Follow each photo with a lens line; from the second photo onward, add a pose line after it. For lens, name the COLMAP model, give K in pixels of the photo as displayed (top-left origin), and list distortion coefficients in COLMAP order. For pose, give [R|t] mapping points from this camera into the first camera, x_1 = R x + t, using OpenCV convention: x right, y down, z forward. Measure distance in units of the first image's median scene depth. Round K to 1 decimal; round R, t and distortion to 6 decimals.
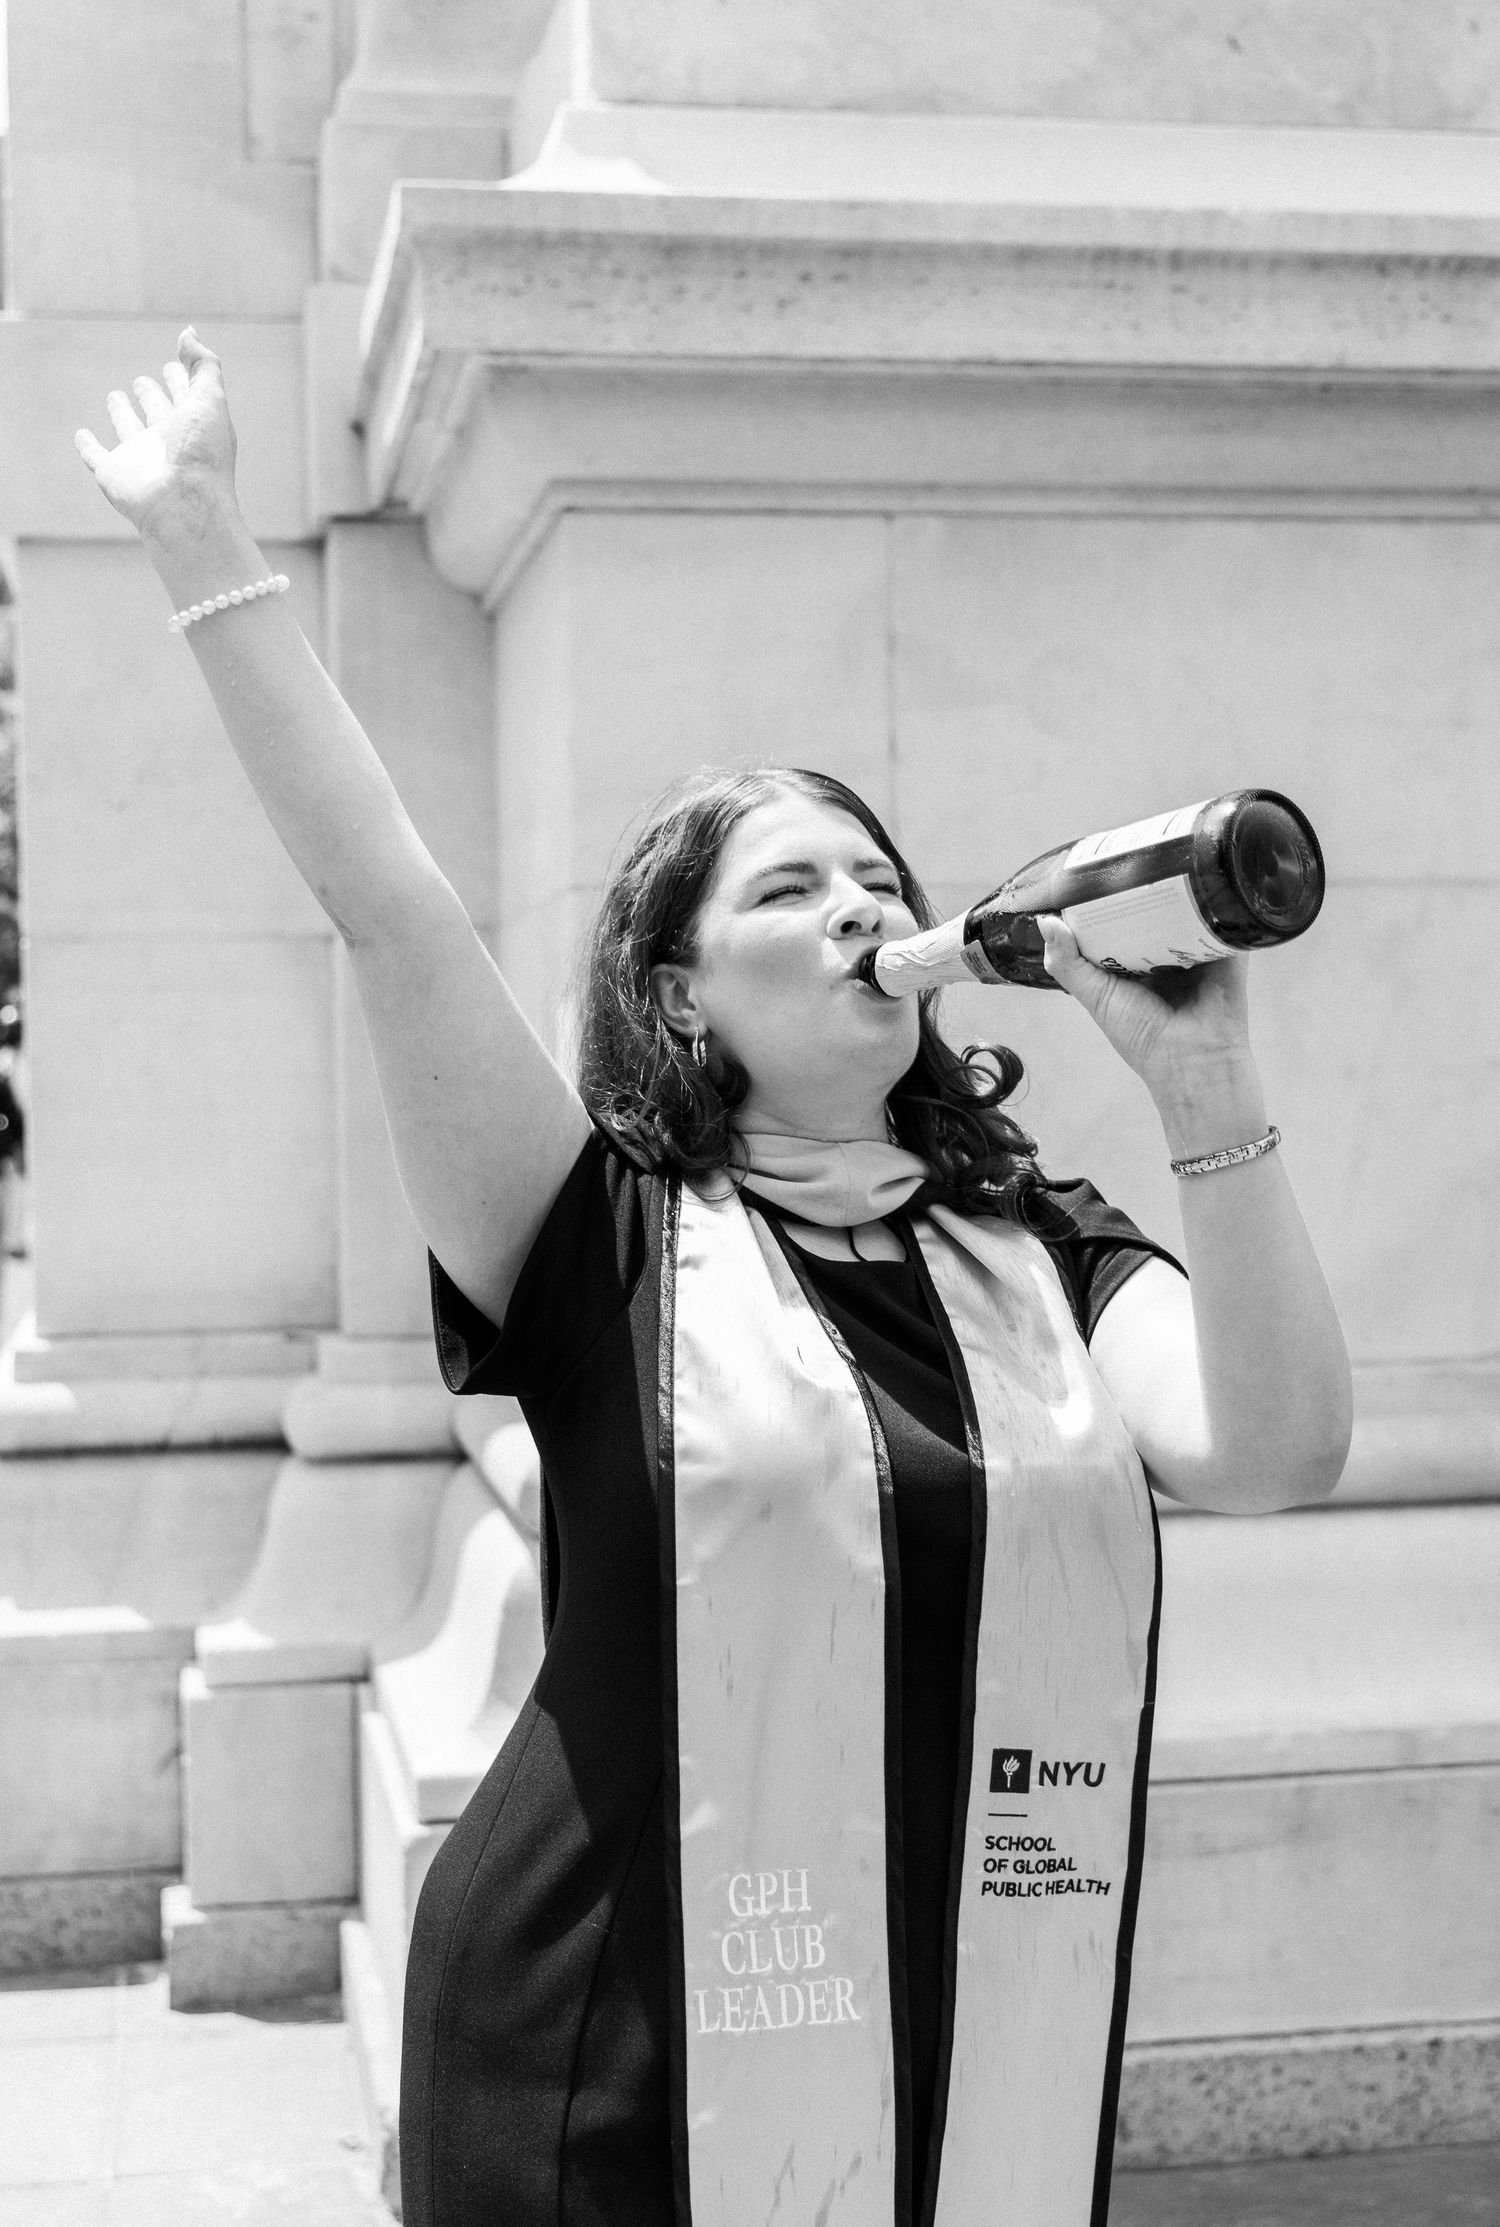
lens RADIAL K [[2831.9, 0, 642.6], [0, 2831.9, 1121.7], [0, 0, 1]] dist [0.027581, 0.035311]
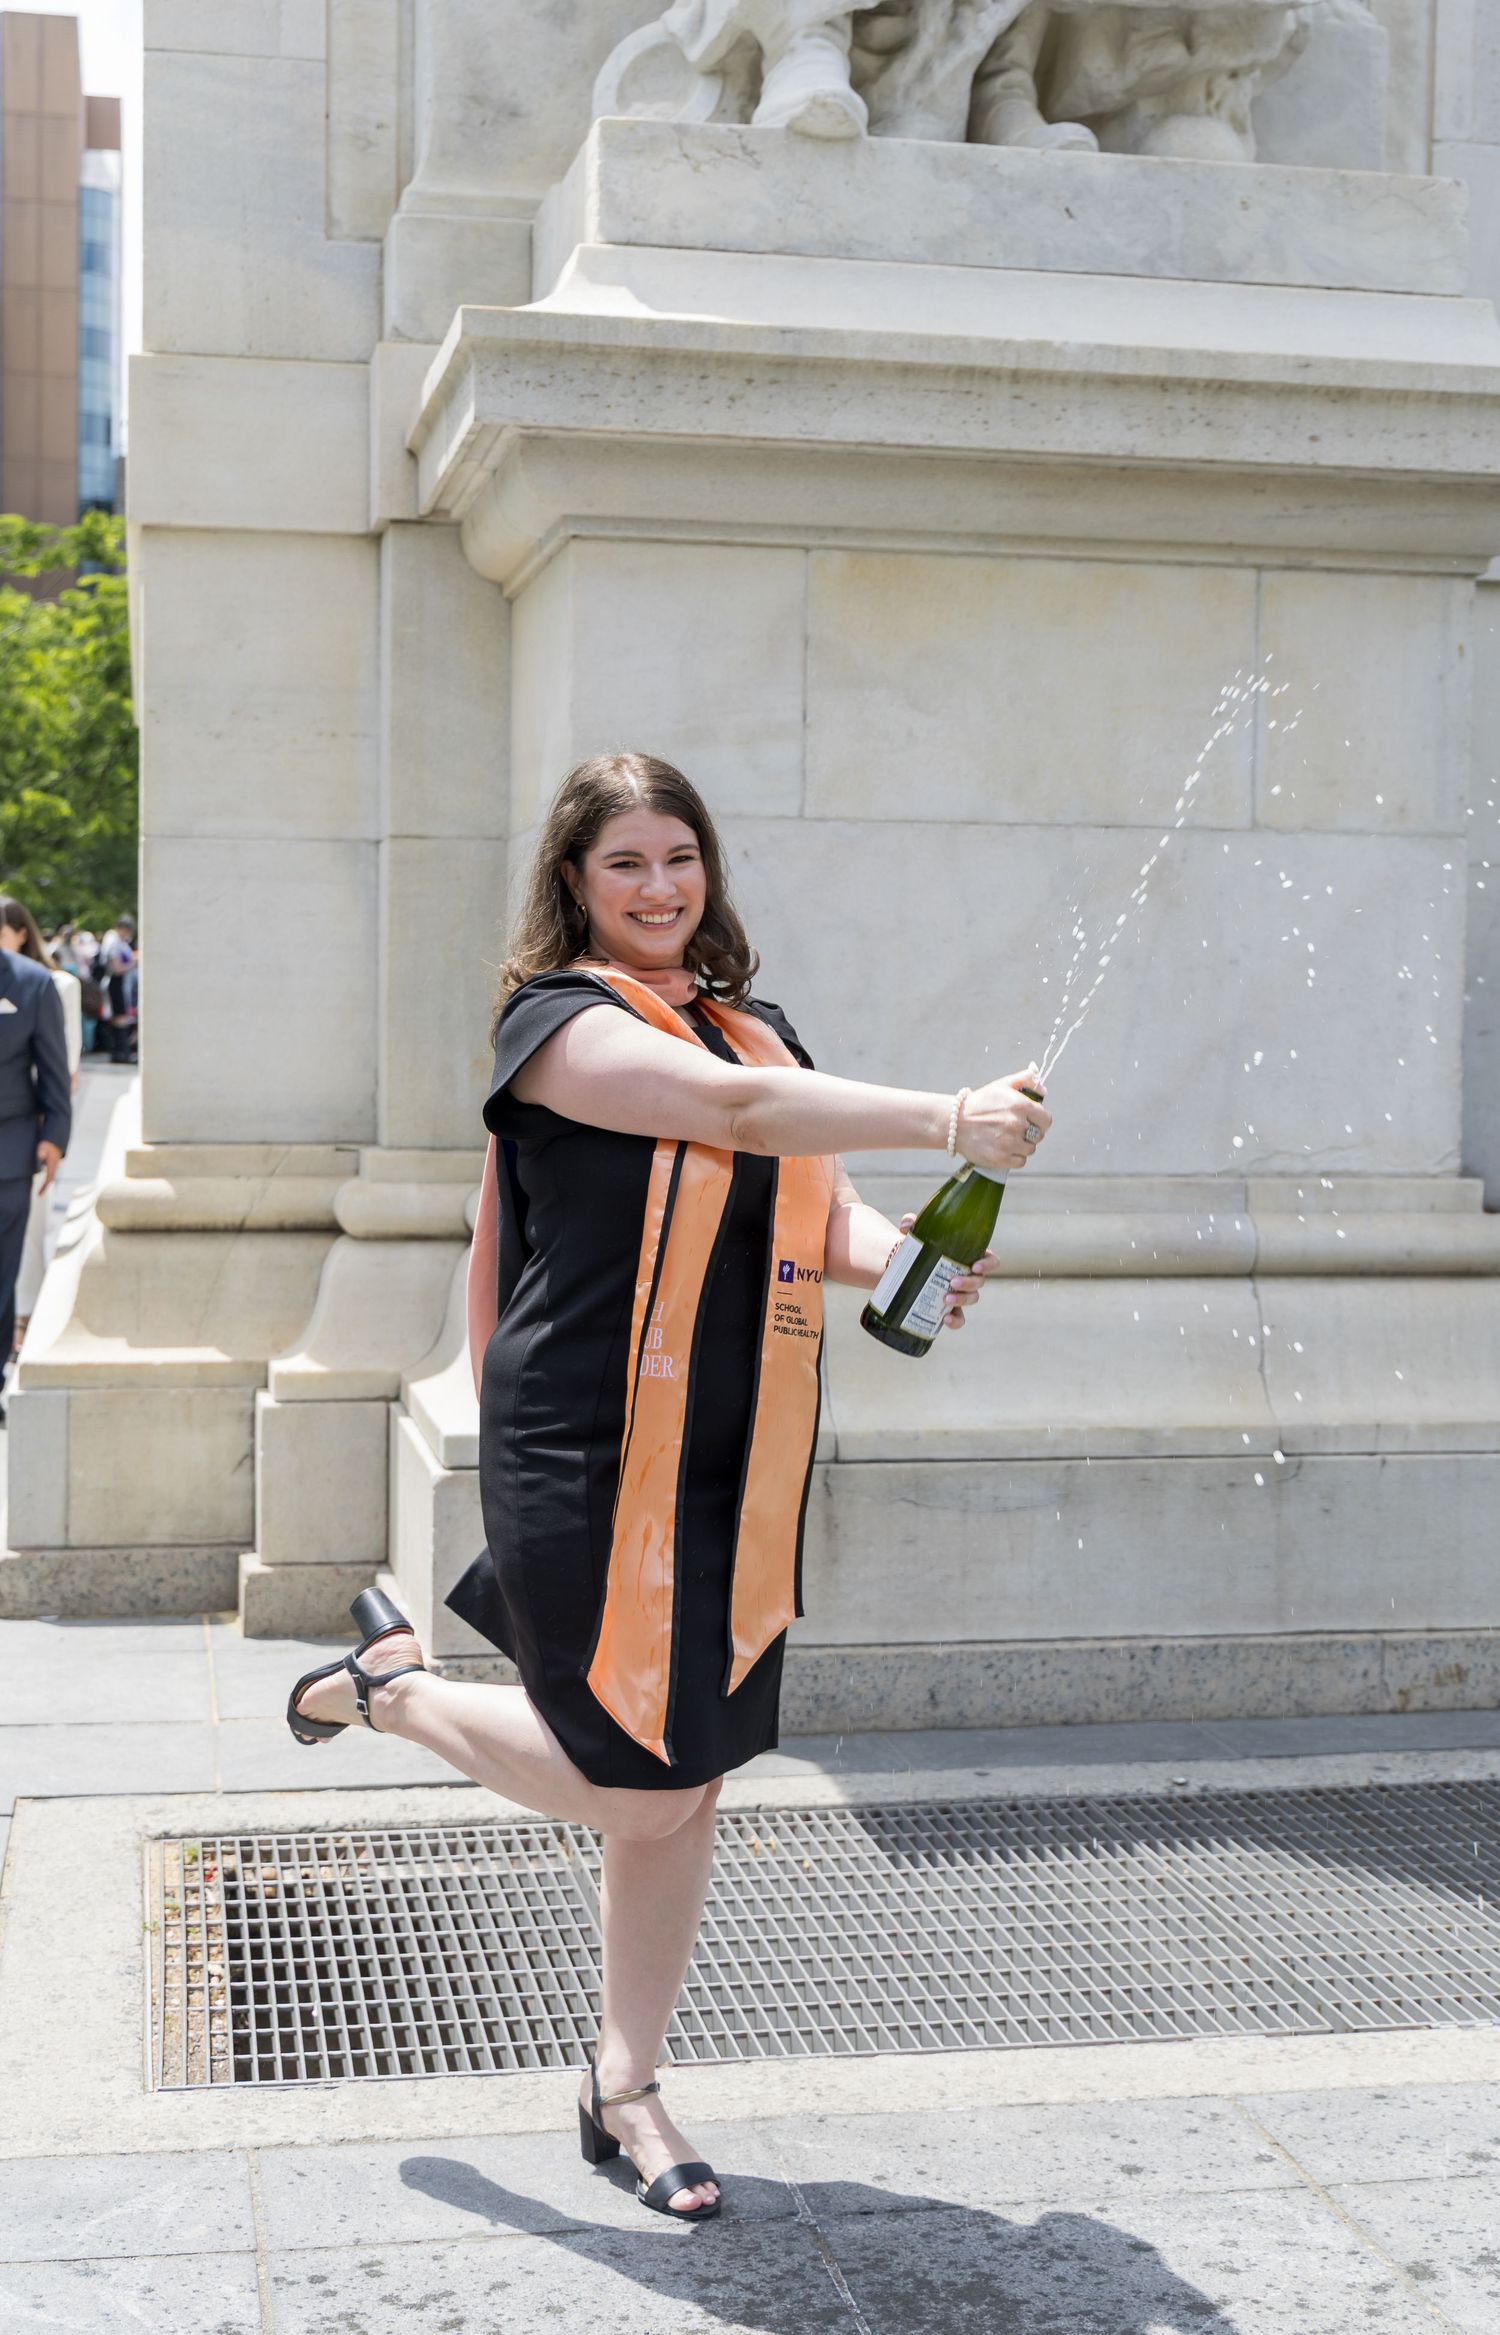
lens RADIAL K [[3174.1, 0, 750.0], [0, 3174.1, 1167.5], [0, 0, 1]] dist [-0.012863, -0.028968]
pose [[0.998491, 0.027735, 0.047400, -0.005501], [-0.029266, 0.999062, 0.031911, 0.038576], [-0.046471, -0.033250, 0.998366, -0.550452]]
